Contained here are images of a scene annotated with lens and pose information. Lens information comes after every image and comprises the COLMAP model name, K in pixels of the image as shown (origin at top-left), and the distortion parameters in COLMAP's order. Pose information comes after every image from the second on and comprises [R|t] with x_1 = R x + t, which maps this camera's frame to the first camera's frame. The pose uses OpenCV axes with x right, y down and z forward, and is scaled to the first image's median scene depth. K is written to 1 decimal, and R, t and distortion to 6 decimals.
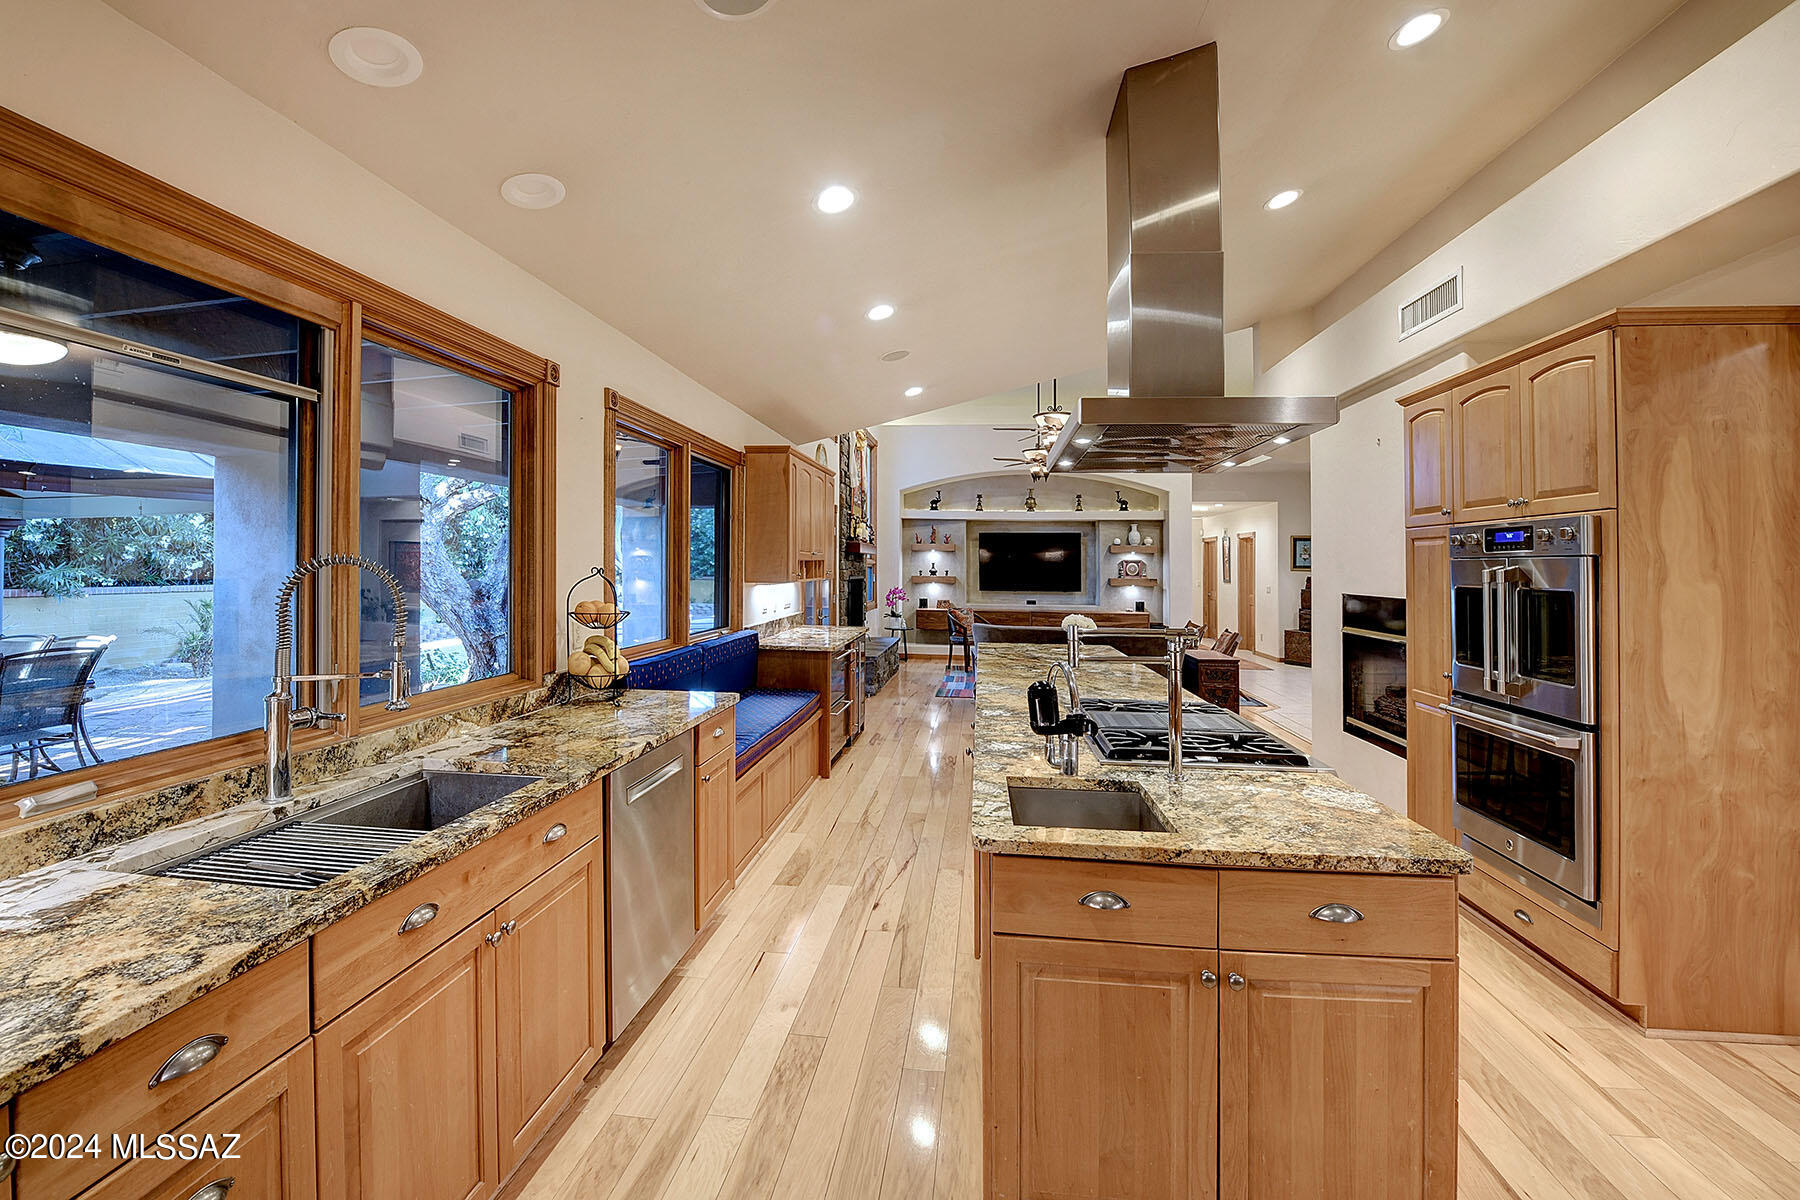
lens RADIAL K [[735.6, 0, 941.2], [0, 735.6, 569.4], [0, 0, 1]] dist [0.001217, -0.000294]
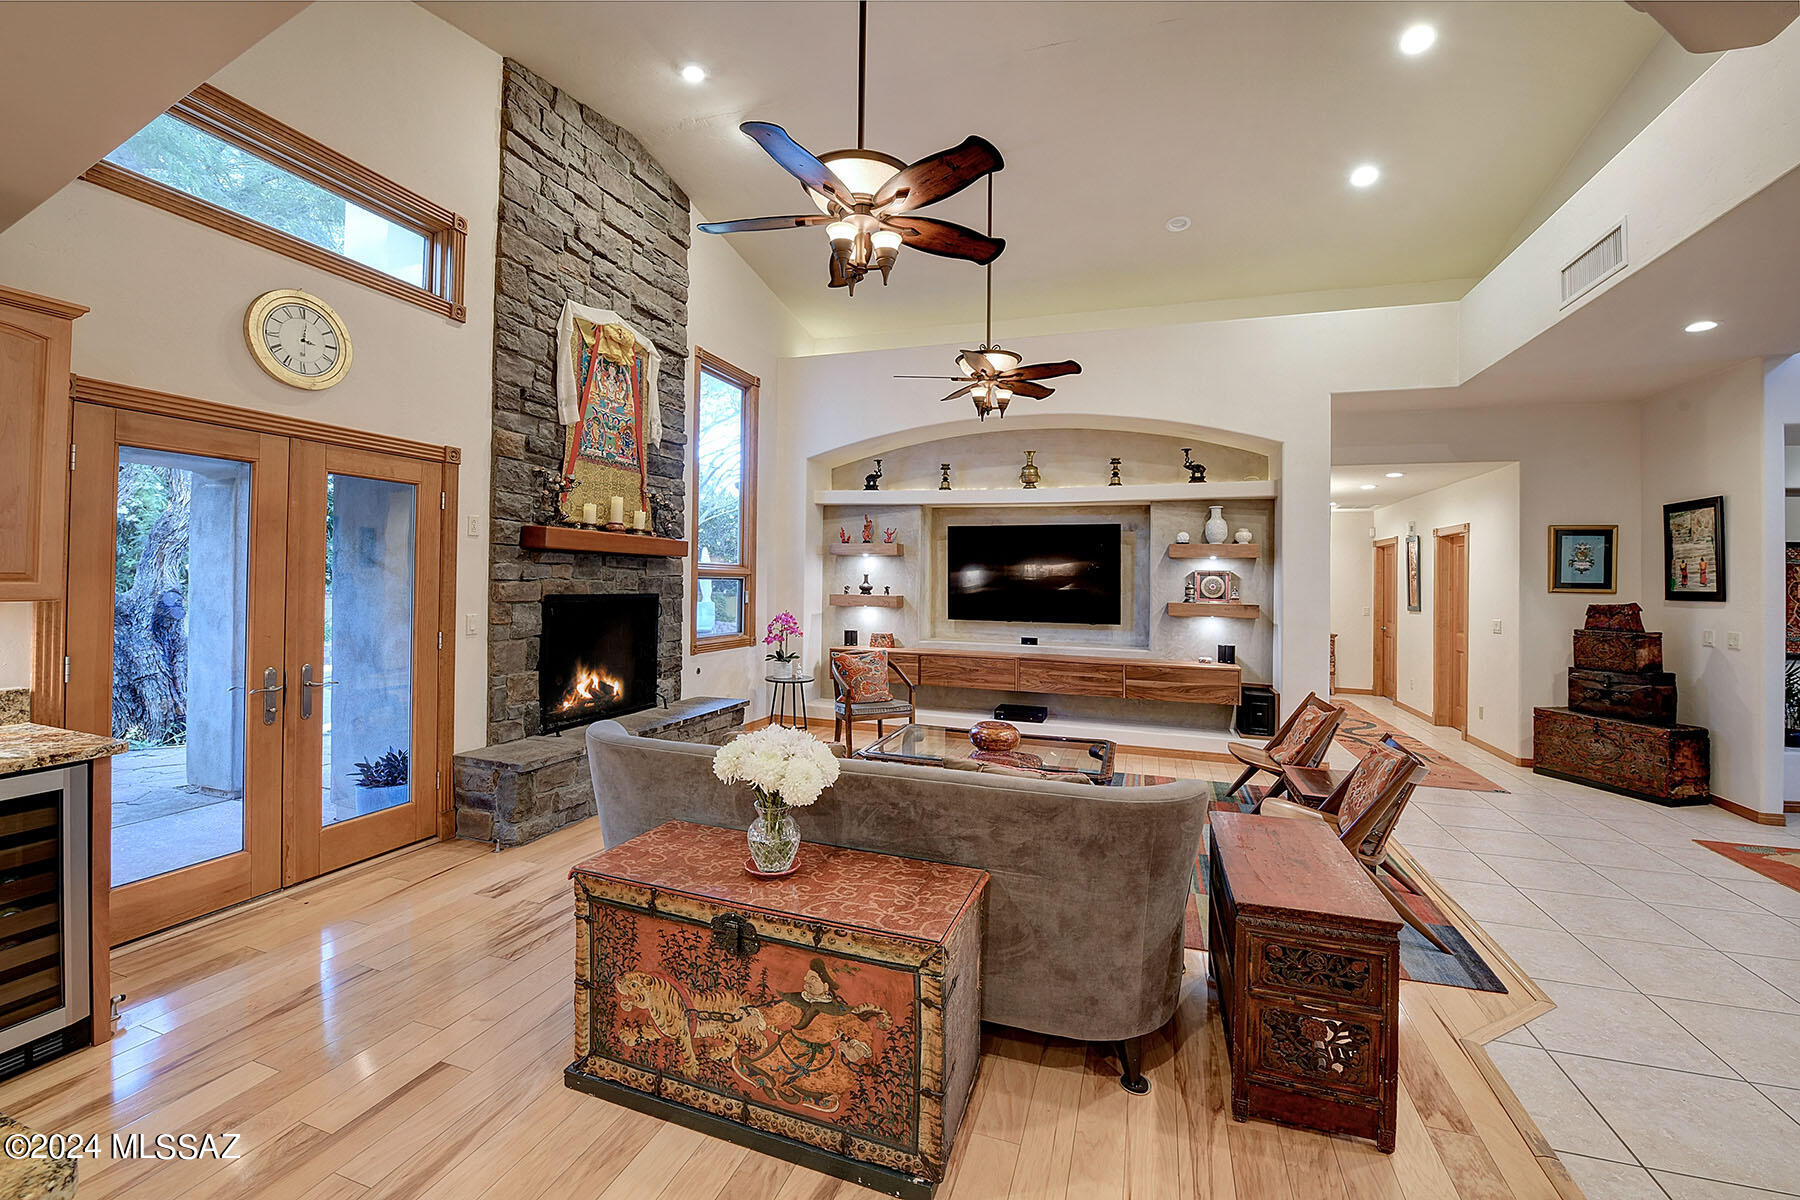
lens RADIAL K [[735.6, 0, 887.2], [0, 735.6, 587.3], [0, 0, 1]] dist [0.001217, -0.000294]
pose [[0.965259, 0.008242, -0.261164, 0.166634], [-0.008638, 0.999963, -0.000367, 0.002450], [0.261151, 0.002611, 0.965294, 0.394080]]
